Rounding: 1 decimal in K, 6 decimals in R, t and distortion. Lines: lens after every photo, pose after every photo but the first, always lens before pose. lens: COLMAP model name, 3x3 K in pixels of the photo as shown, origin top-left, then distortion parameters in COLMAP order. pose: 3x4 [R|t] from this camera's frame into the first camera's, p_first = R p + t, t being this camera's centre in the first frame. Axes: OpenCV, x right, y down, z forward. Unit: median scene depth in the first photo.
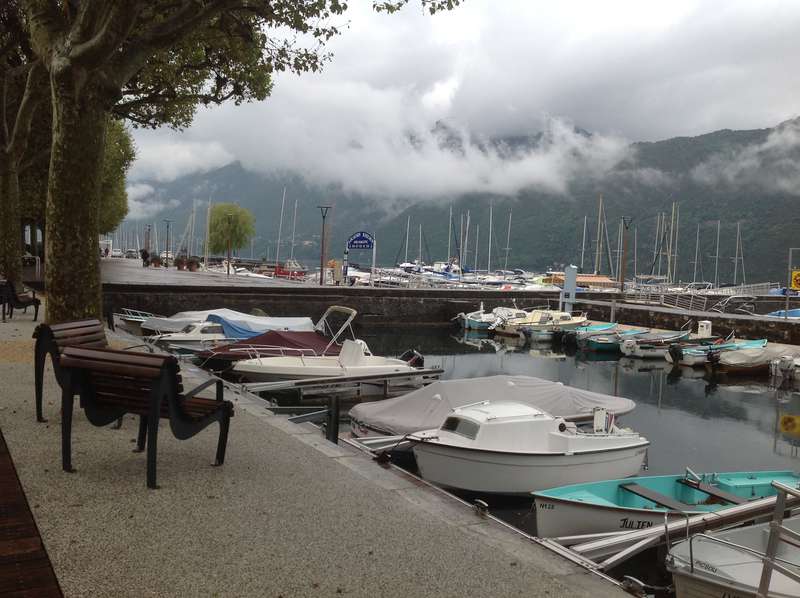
lens RADIAL K [[758.2, 0, 393.7], [0, 758.2, 302.1], [0, 0, 1]] dist [0.139506, -0.327073]
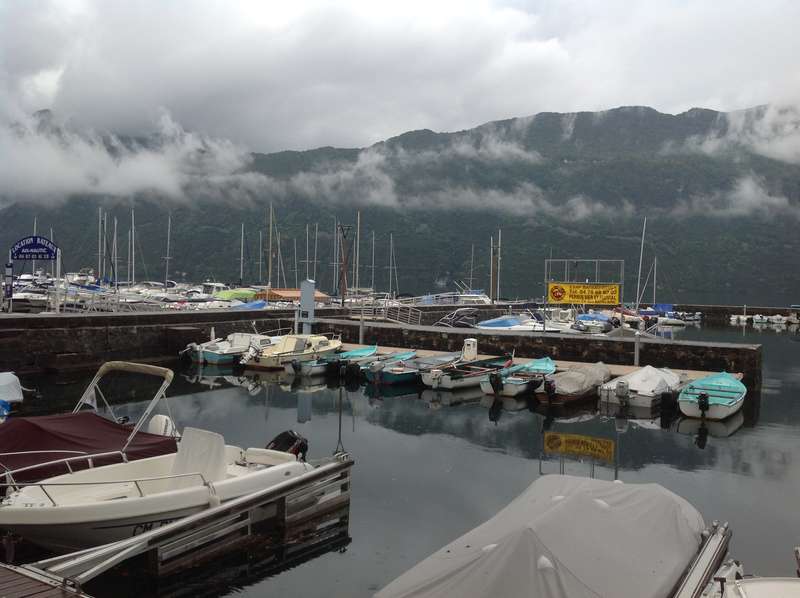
lens RADIAL K [[758.2, 0, 393.7], [0, 758.2, 302.1], [0, 0, 1]] dist [0.139506, -0.327073]
pose [[0.876821, -0.029291, 0.479924, -0.101414], [0.034032, 0.999420, -0.001179, -0.019510], [-0.479611, 0.017367, 0.877309, 0.217126]]
